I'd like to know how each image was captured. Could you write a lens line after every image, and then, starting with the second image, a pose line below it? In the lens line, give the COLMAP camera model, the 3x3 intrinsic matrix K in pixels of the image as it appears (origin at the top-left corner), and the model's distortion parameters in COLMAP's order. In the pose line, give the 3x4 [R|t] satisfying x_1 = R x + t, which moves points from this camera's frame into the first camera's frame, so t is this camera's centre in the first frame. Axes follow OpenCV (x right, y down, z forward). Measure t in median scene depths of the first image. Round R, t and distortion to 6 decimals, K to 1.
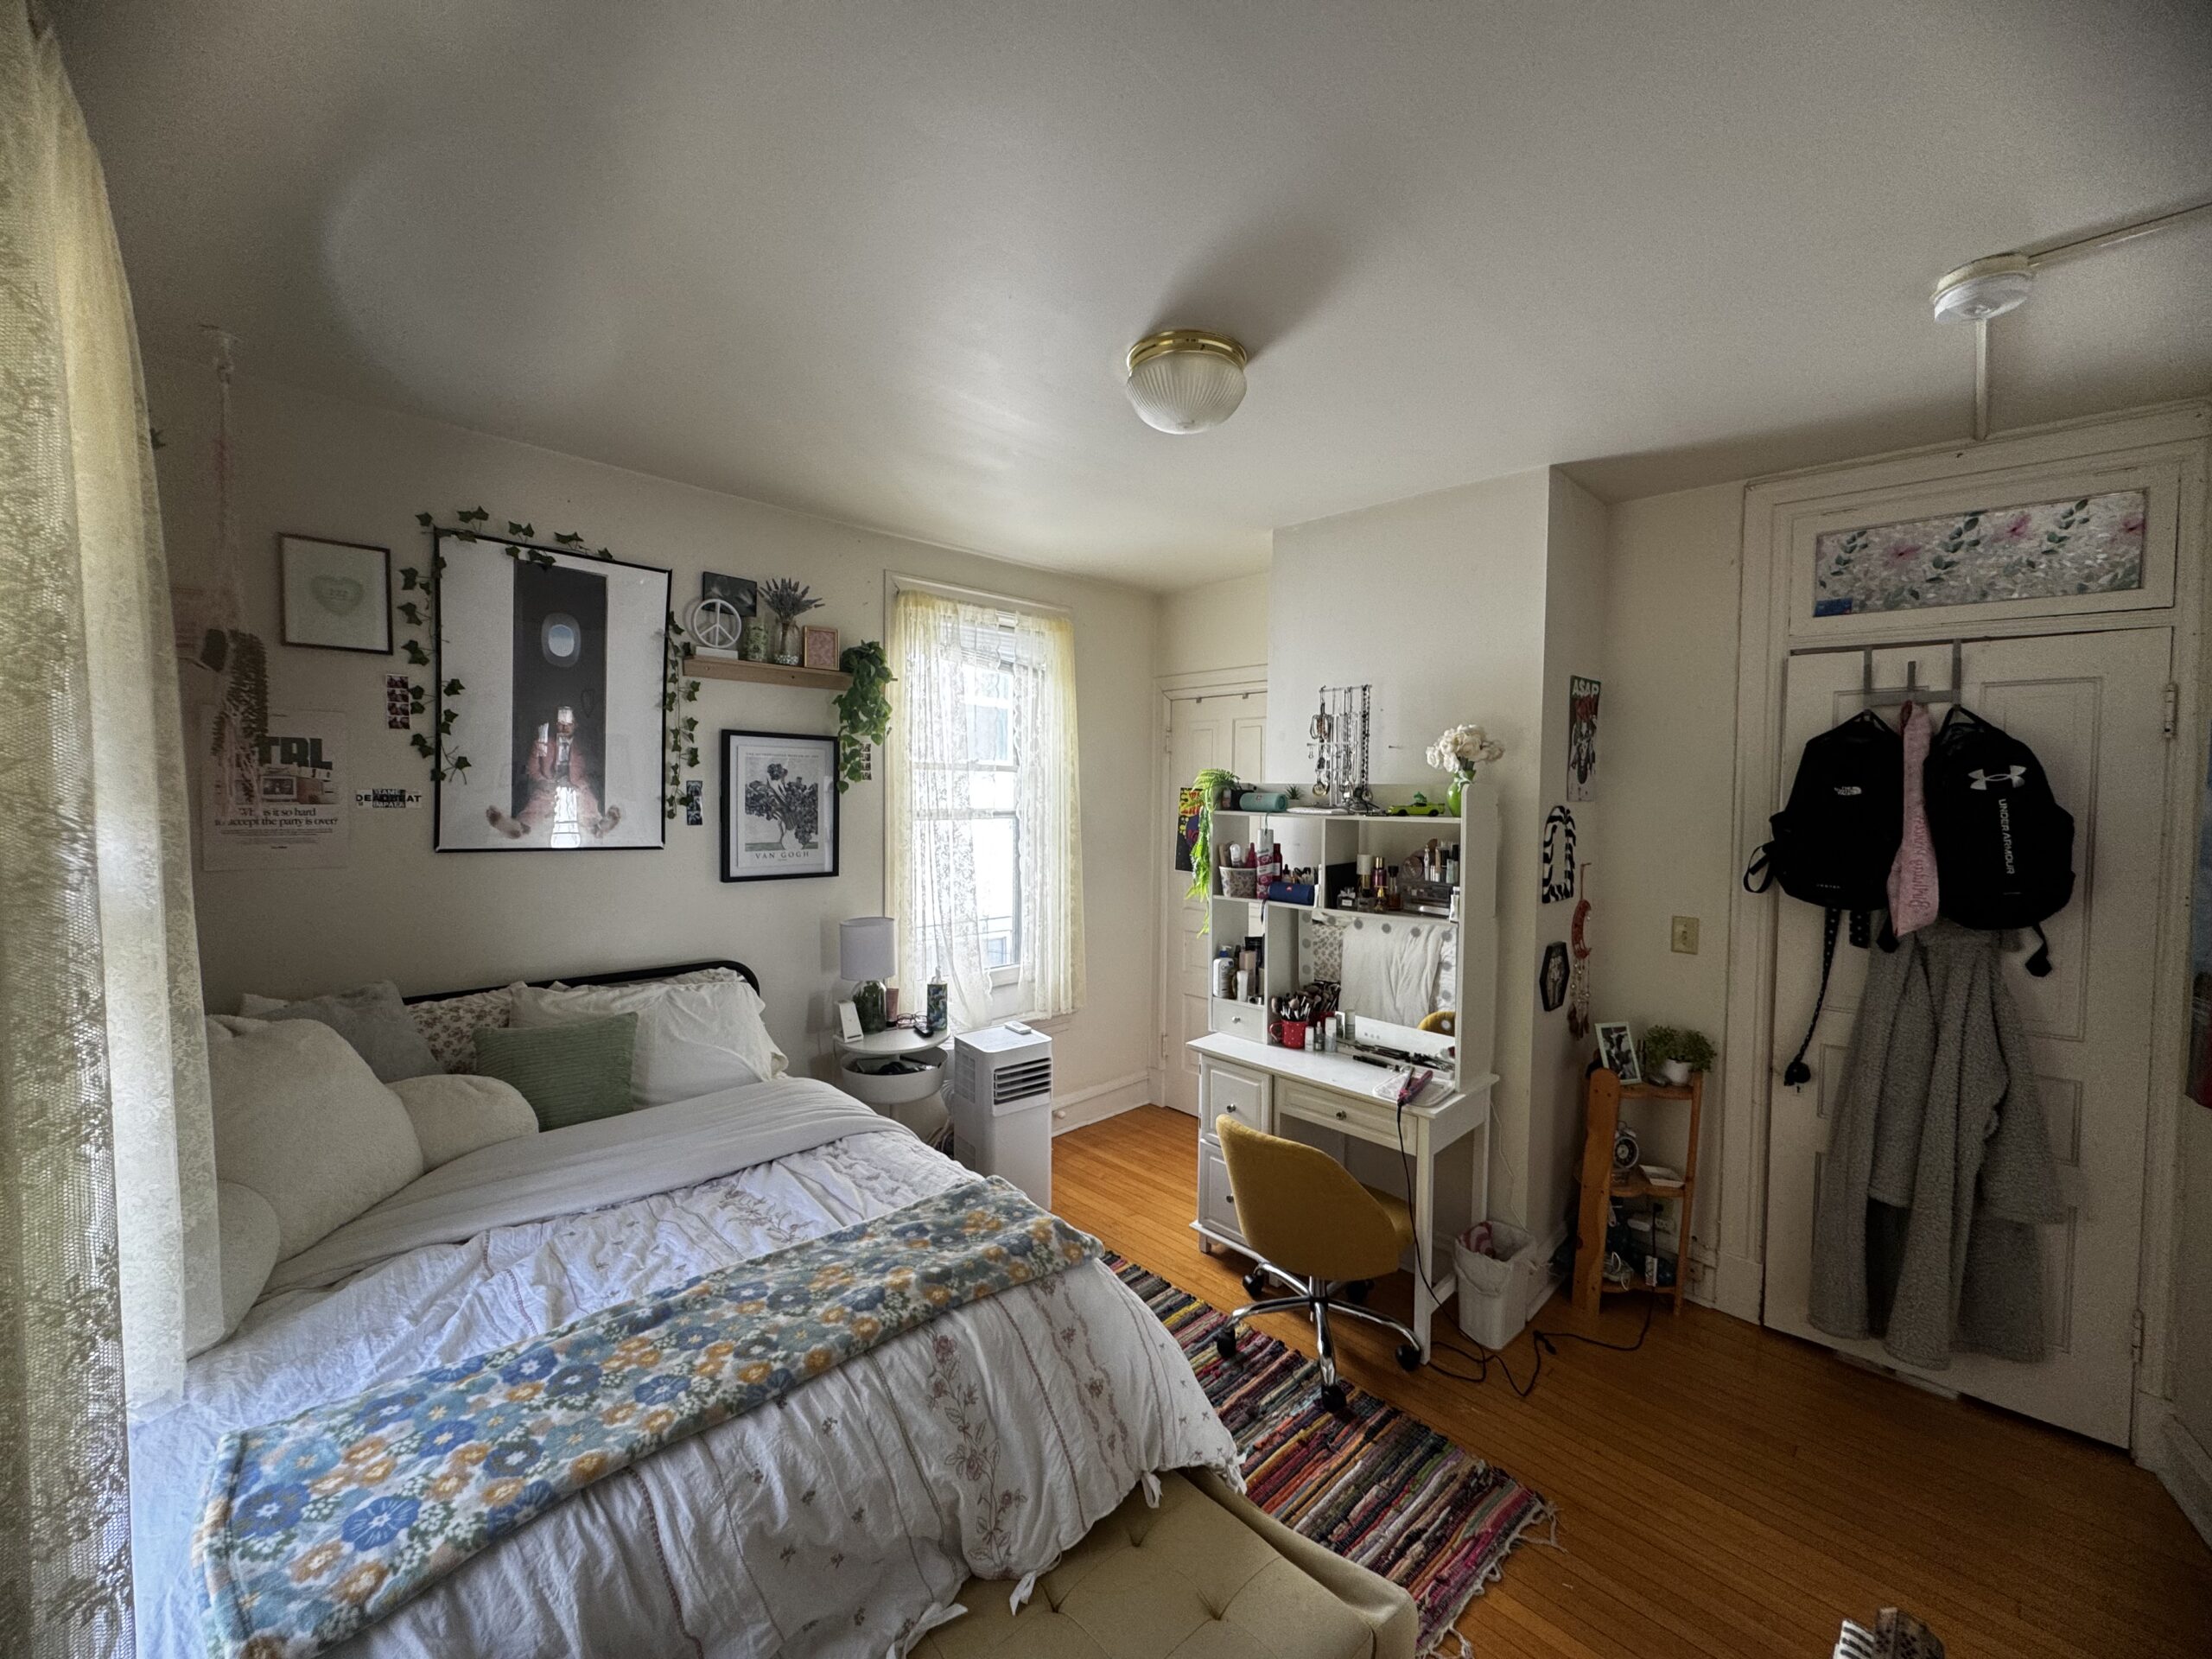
lens RADIAL K [[890.6, 0, 1098.9], [0, 890.6, 824.7], [0, 0, 1]] dist [0.001538, -0.000021]
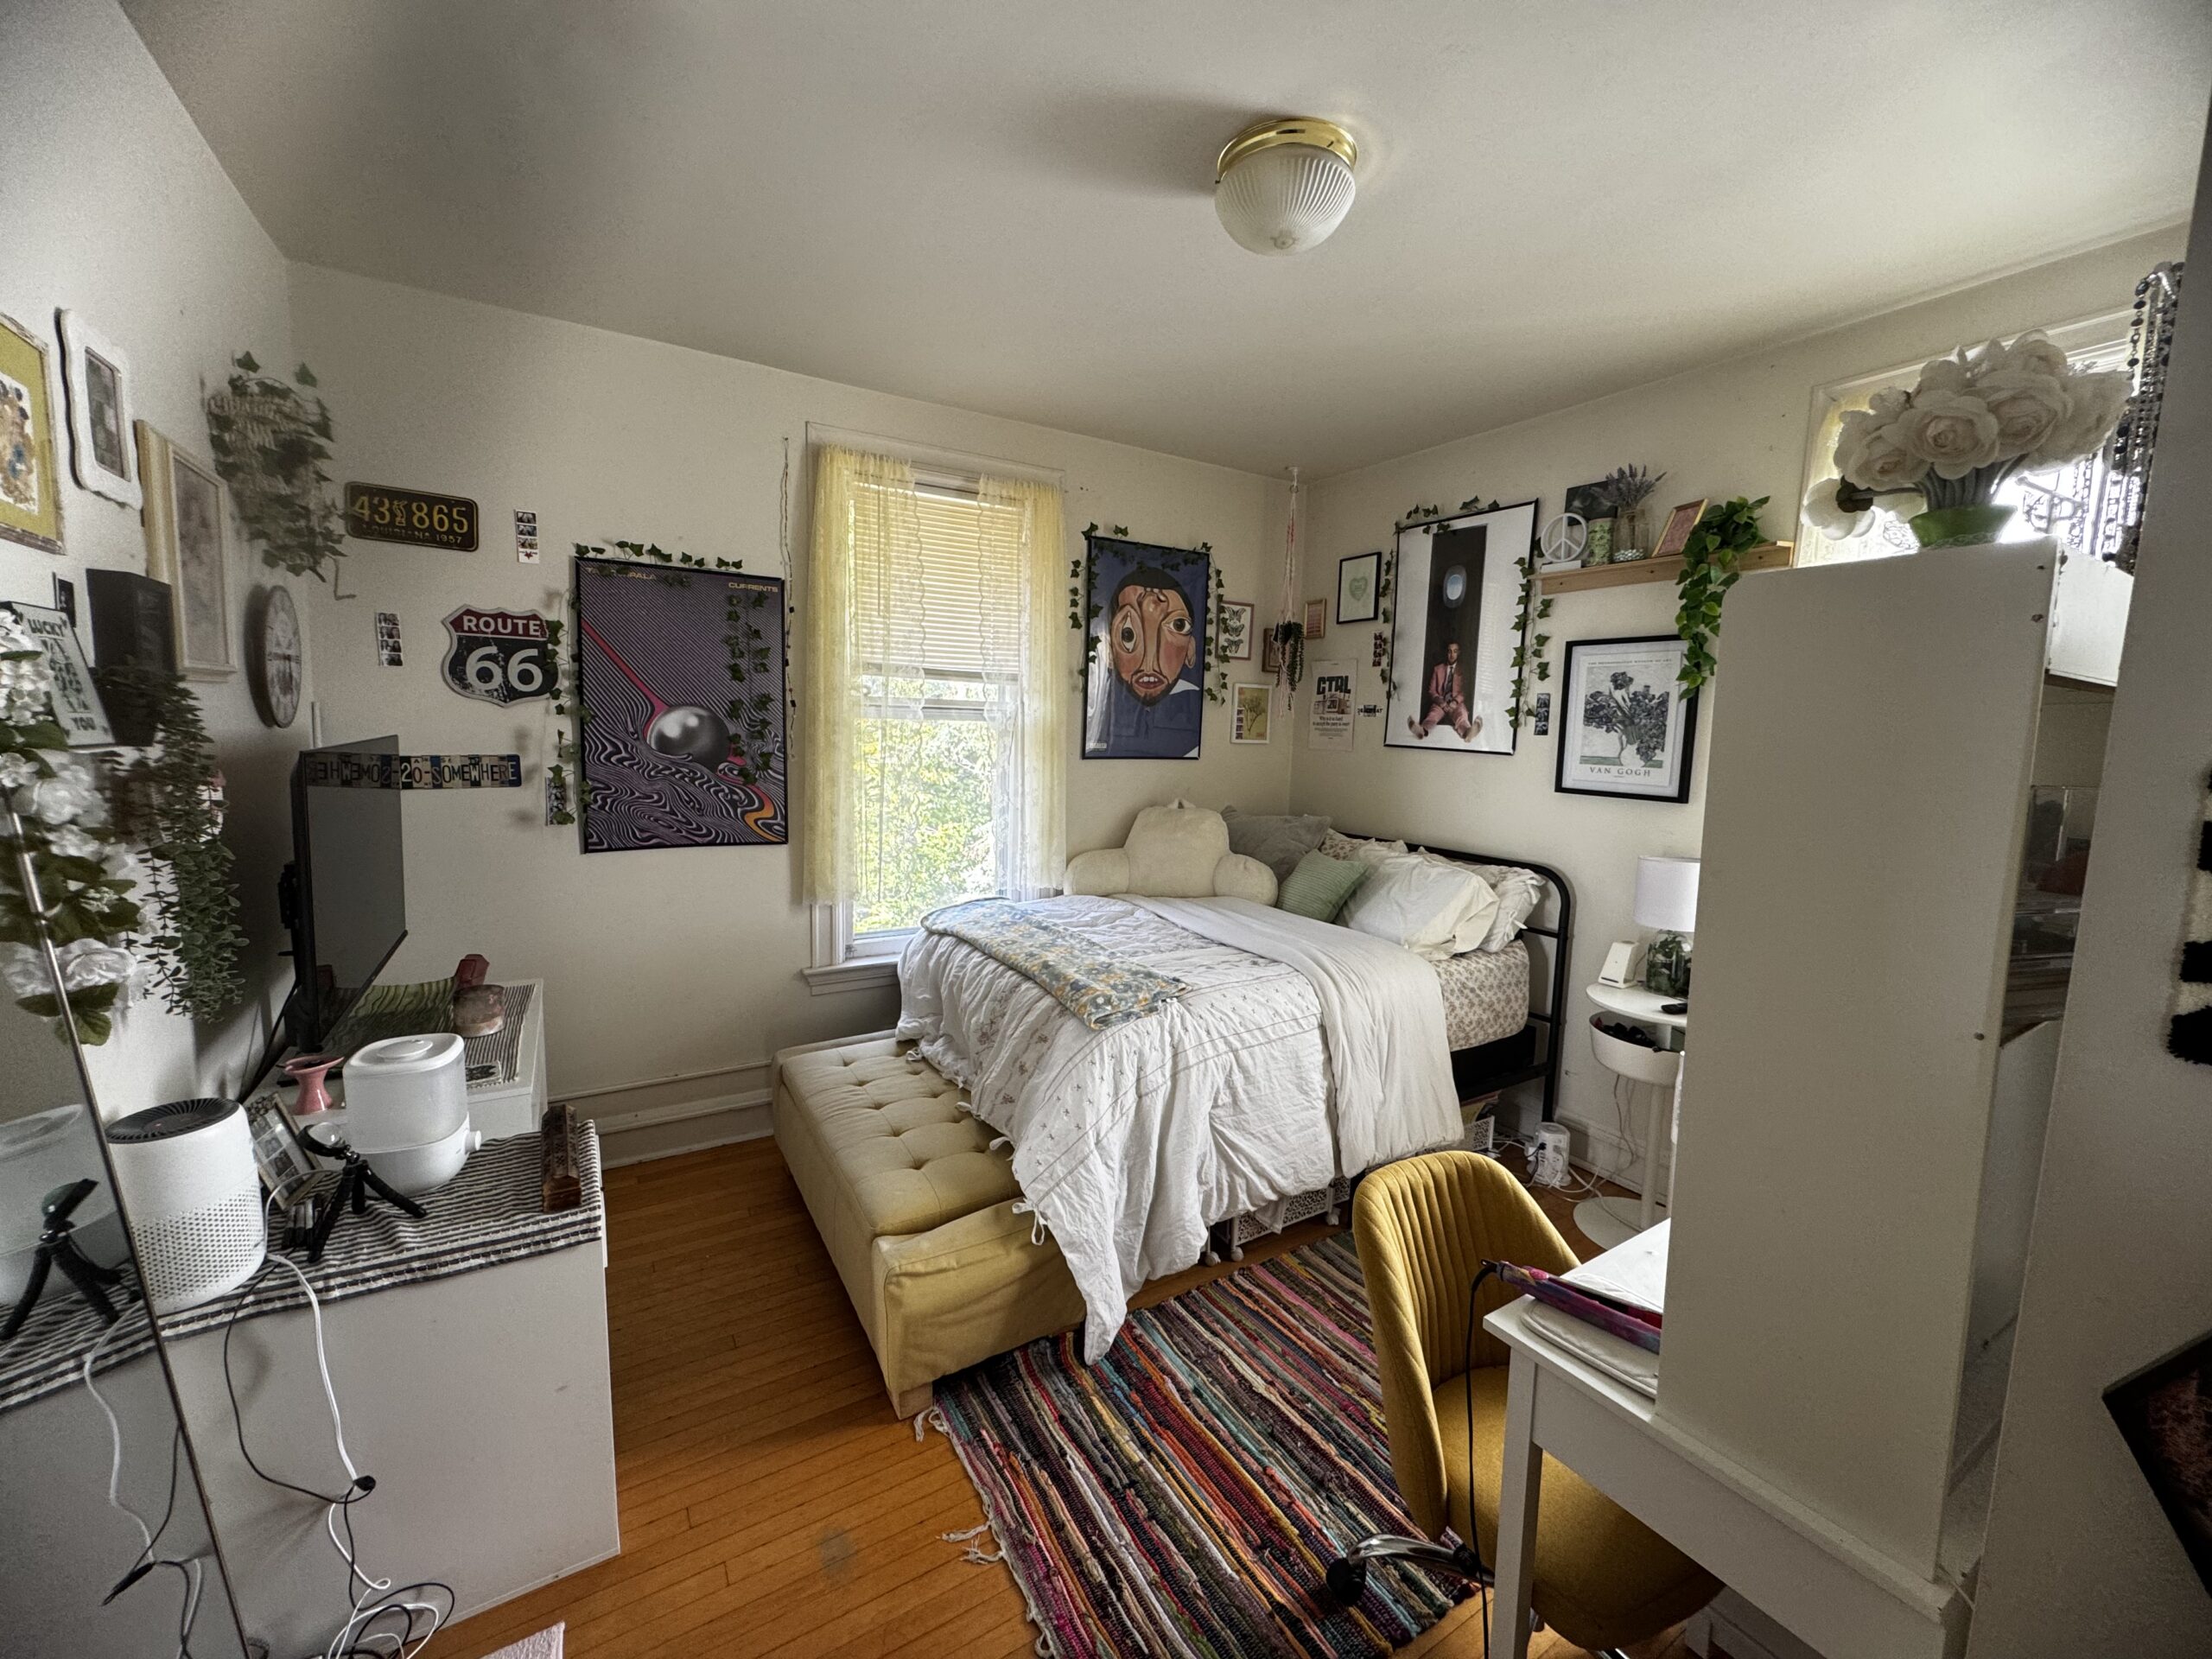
lens RADIAL K [[890.6, 0, 1102.0], [0, 890.6, 825.9], [0, 0, 1]] dist [0.001538, -0.000021]
pose [[-0.236446, 0.090966, -0.967377, 0.800956], [-0.066226, 0.991784, 0.109448, 0.029317], [0.969385, 0.089944, -0.228479, 0.832508]]
